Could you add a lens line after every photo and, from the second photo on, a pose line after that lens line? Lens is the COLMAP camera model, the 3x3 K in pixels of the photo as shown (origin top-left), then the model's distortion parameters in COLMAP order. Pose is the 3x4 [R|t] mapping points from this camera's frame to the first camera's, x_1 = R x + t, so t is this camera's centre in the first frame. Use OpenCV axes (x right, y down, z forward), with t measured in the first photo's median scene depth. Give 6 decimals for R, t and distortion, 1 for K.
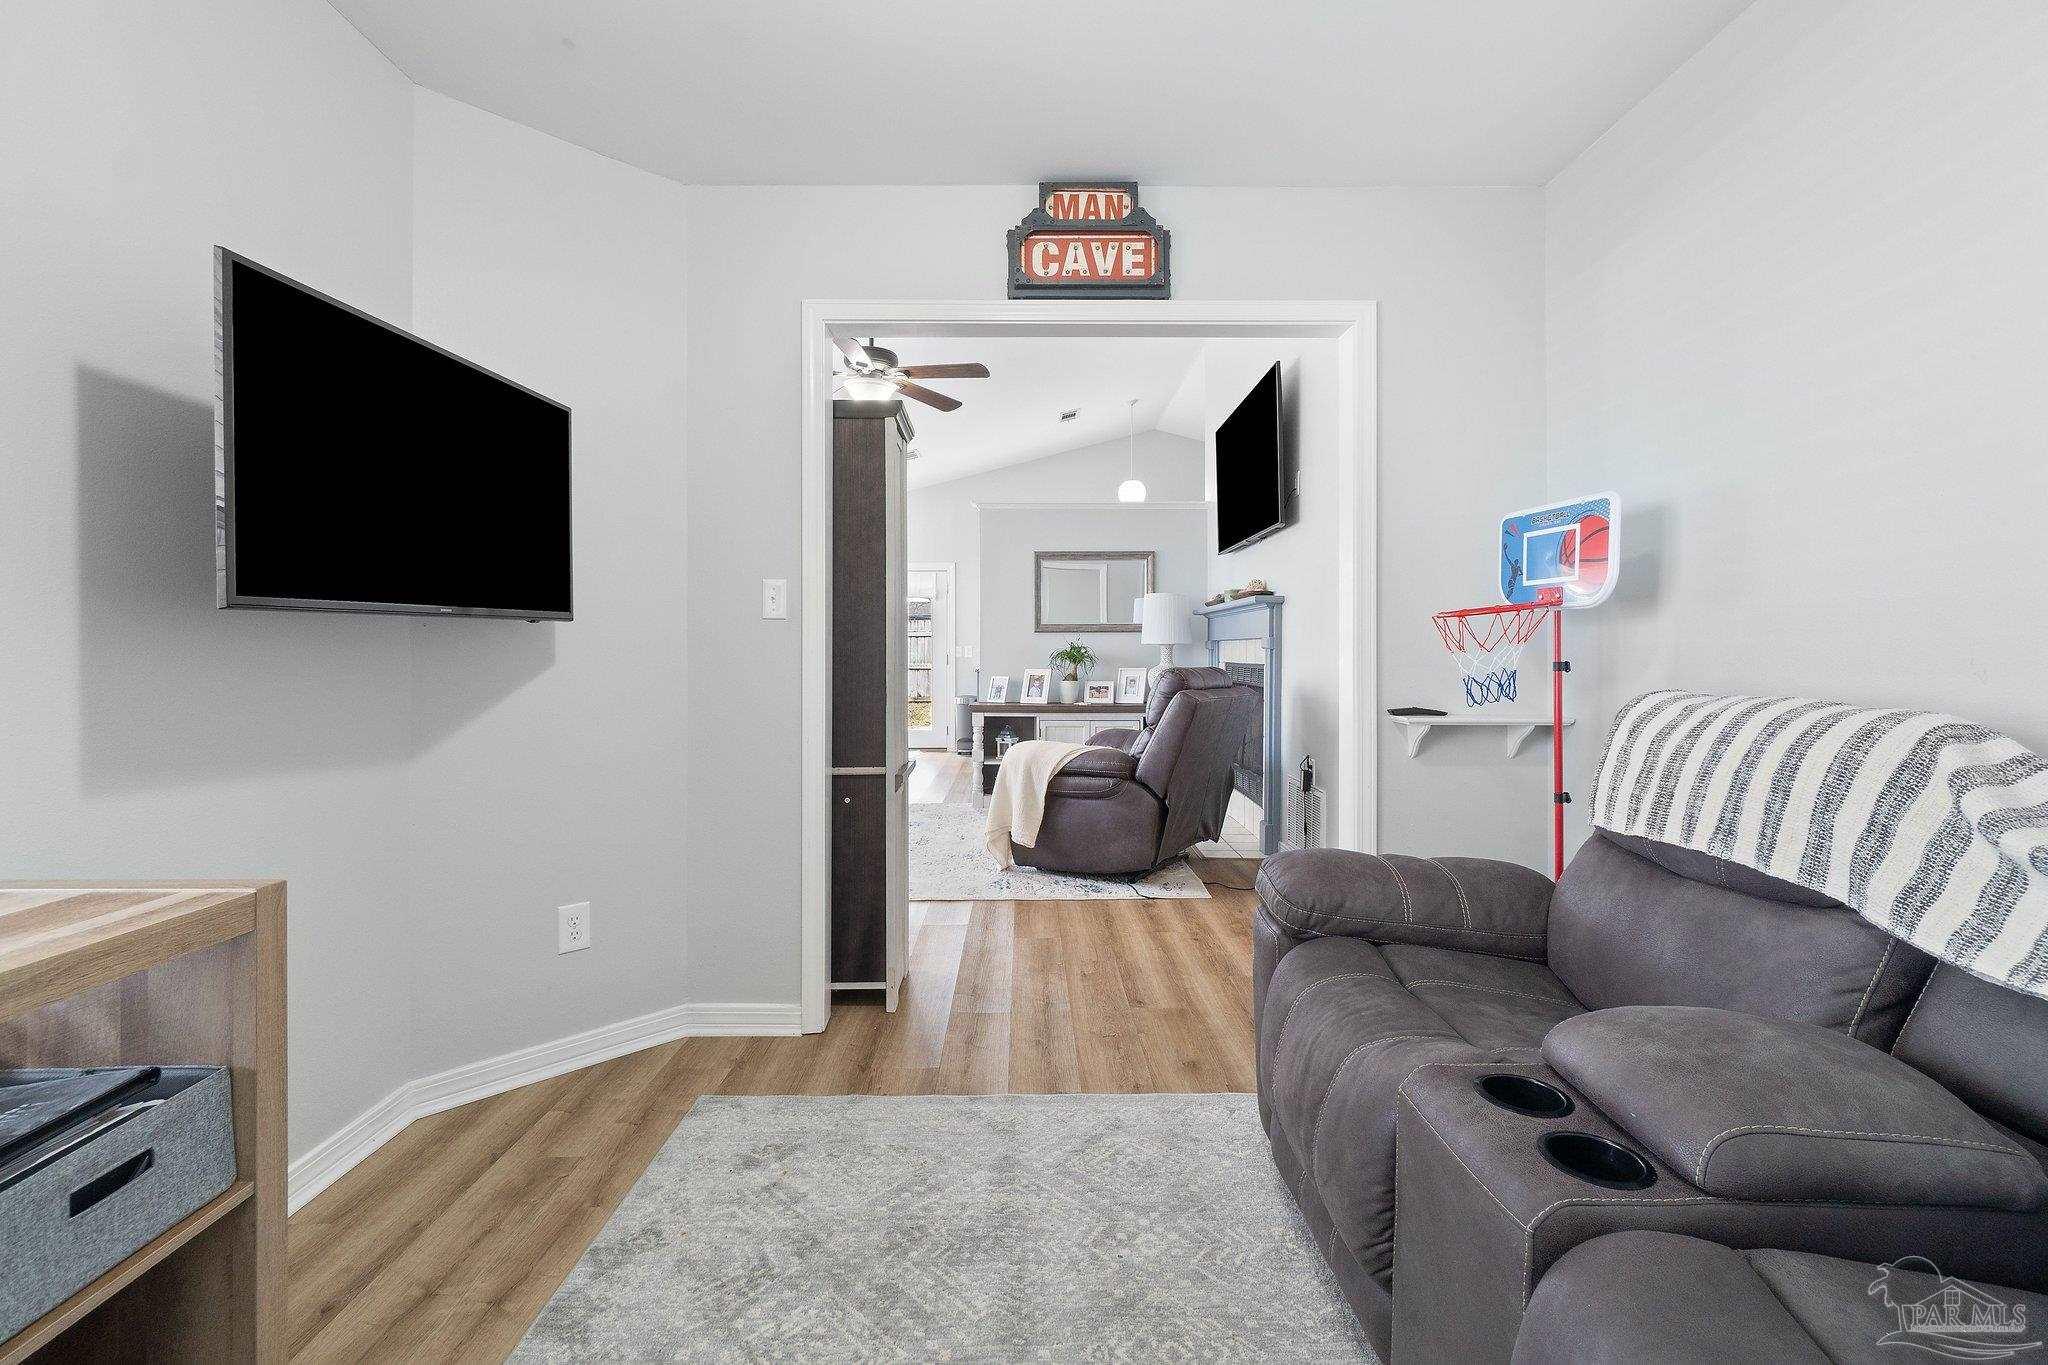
lens RADIAL K [[881.6, 0, 1020.0], [0, 881.6, 666.7], [0, 0, 1]] dist [-0.004780, 0.001496]
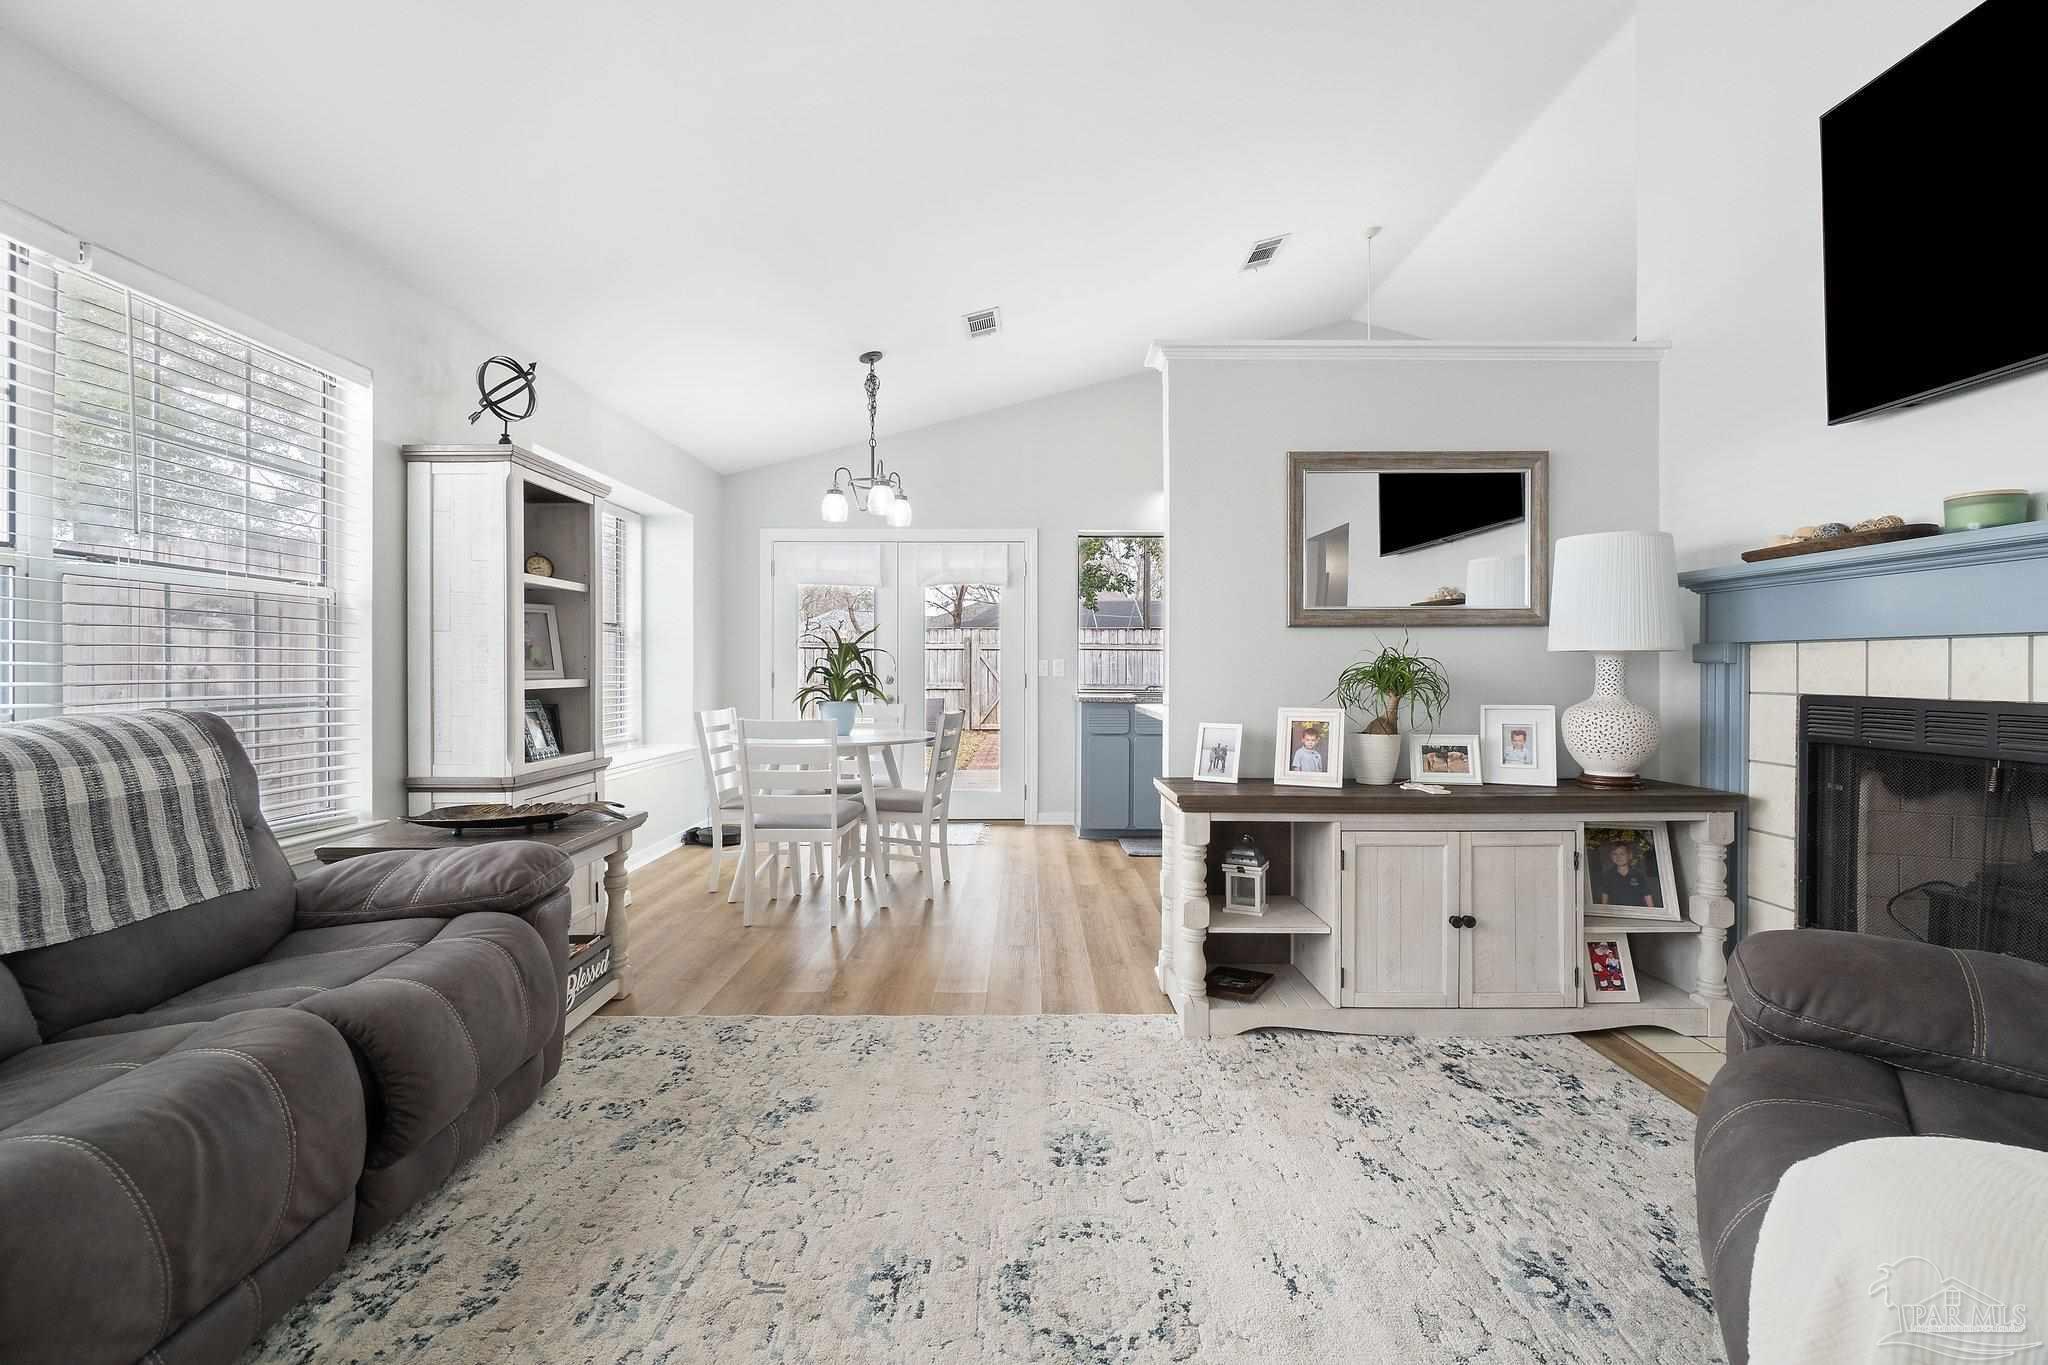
lens RADIAL K [[881.6, 0, 1025.1], [0, 881.6, 673.4], [0, 0, 1]] dist [-0.004780, 0.001496]
pose [[0.999998, -0.002038, -0.000035, -0.125102], [0.002037, 0.999937, -0.011022, -0.010298], [0.000058, 0.011022, 0.999939, 0.552669]]
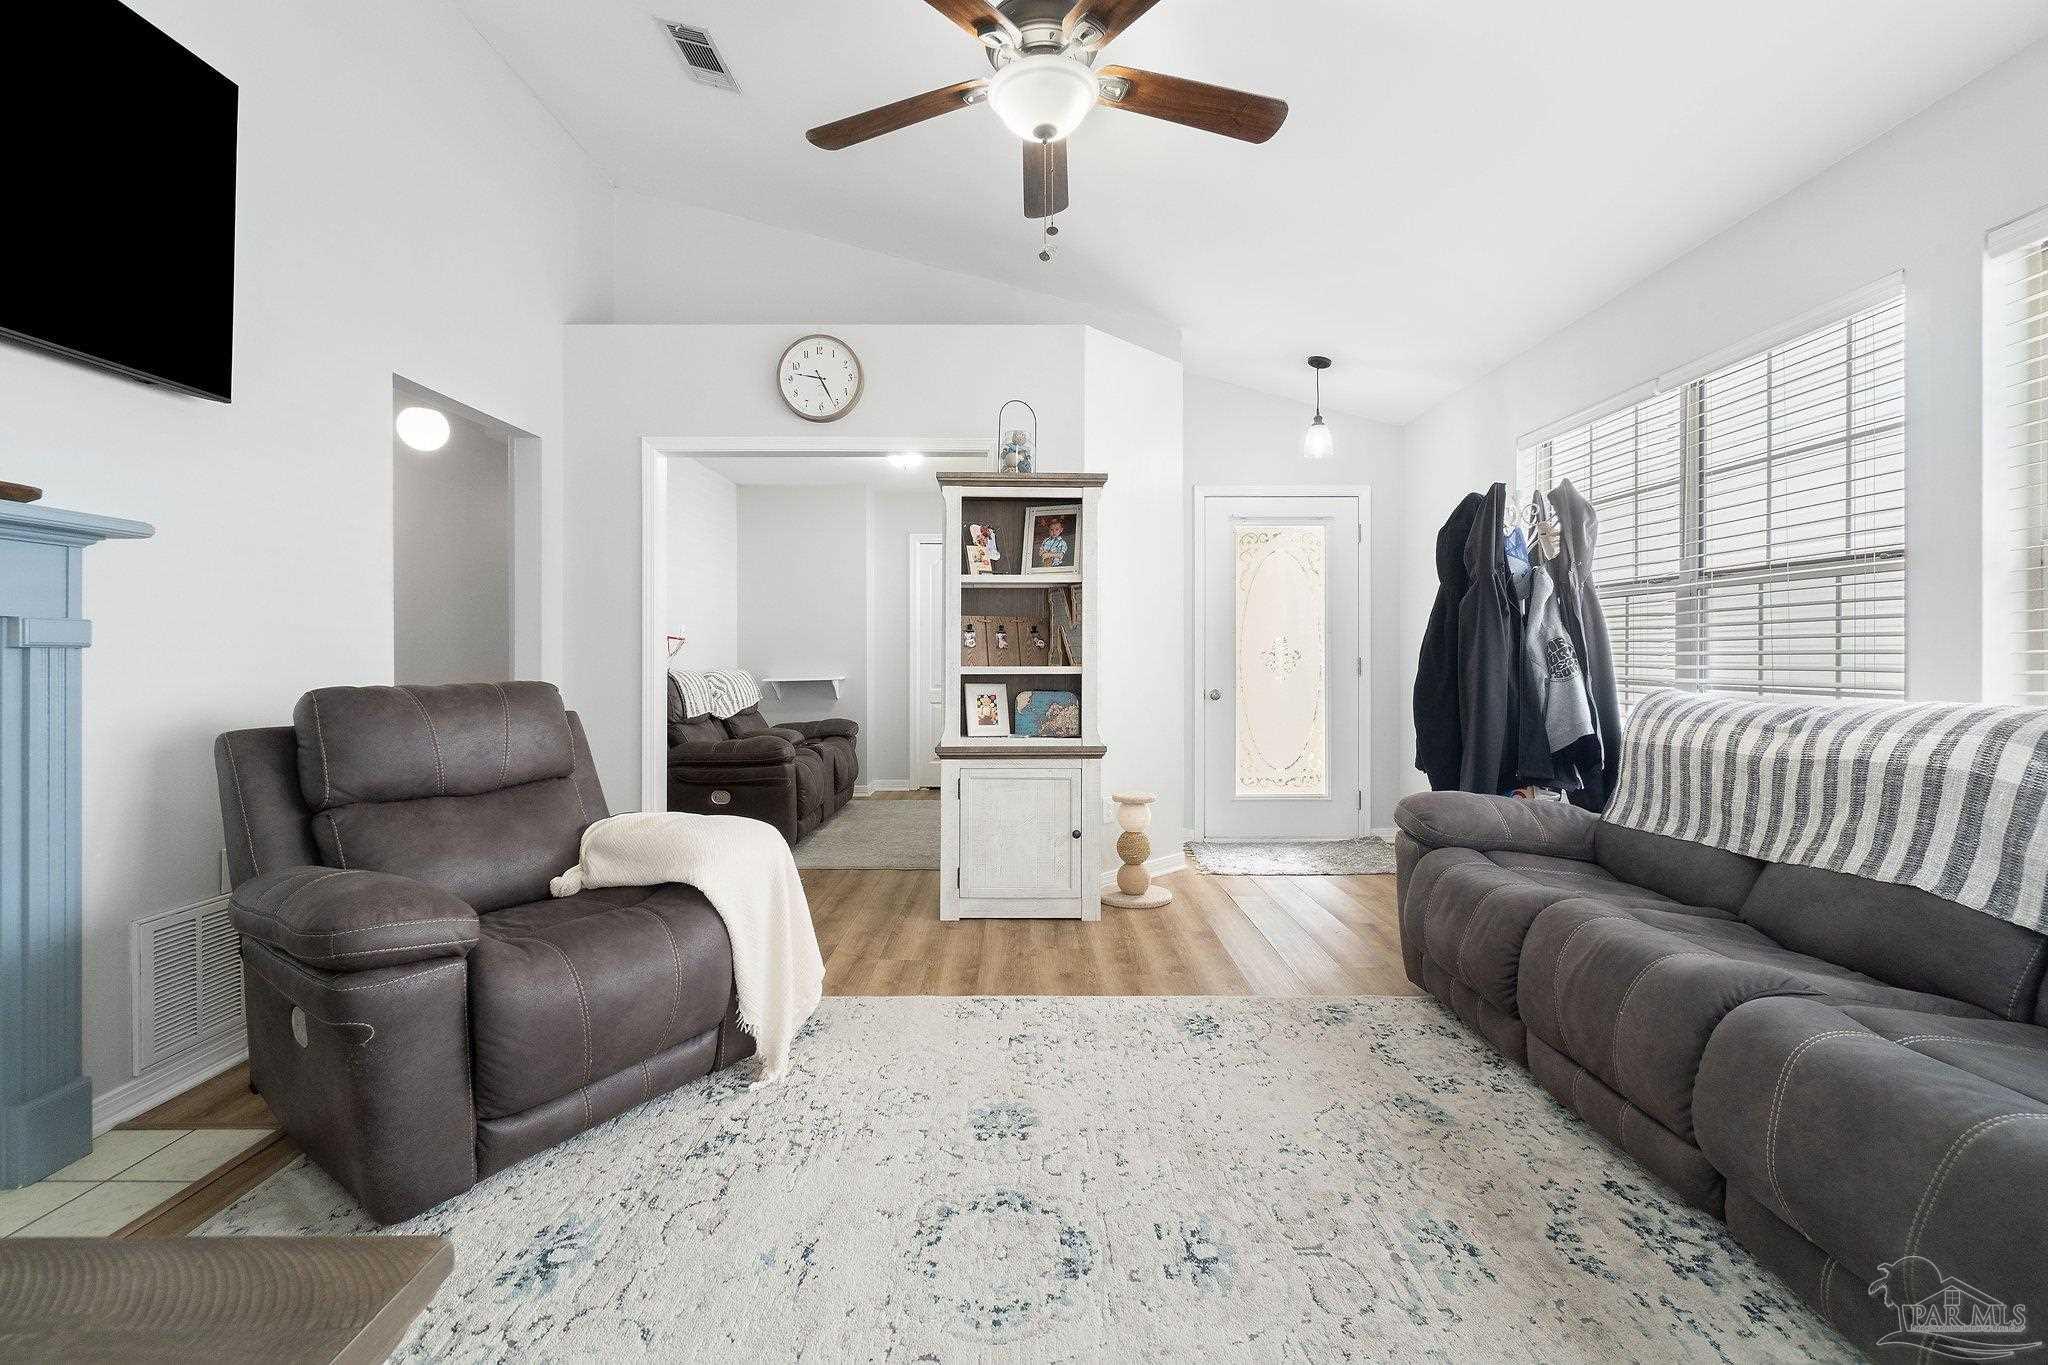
lens RADIAL K [[881.6, 0, 1023.4], [0, 881.6, 660.6], [0, 0, 1]] dist [-0.004780, 0.001496]
pose [[-0.999992, -0.003316, -0.002136, -0.112388], [-0.003361, 0.999762, 0.021577, -0.018478], [0.002064, 0.021584, -0.999765, 1.041900]]
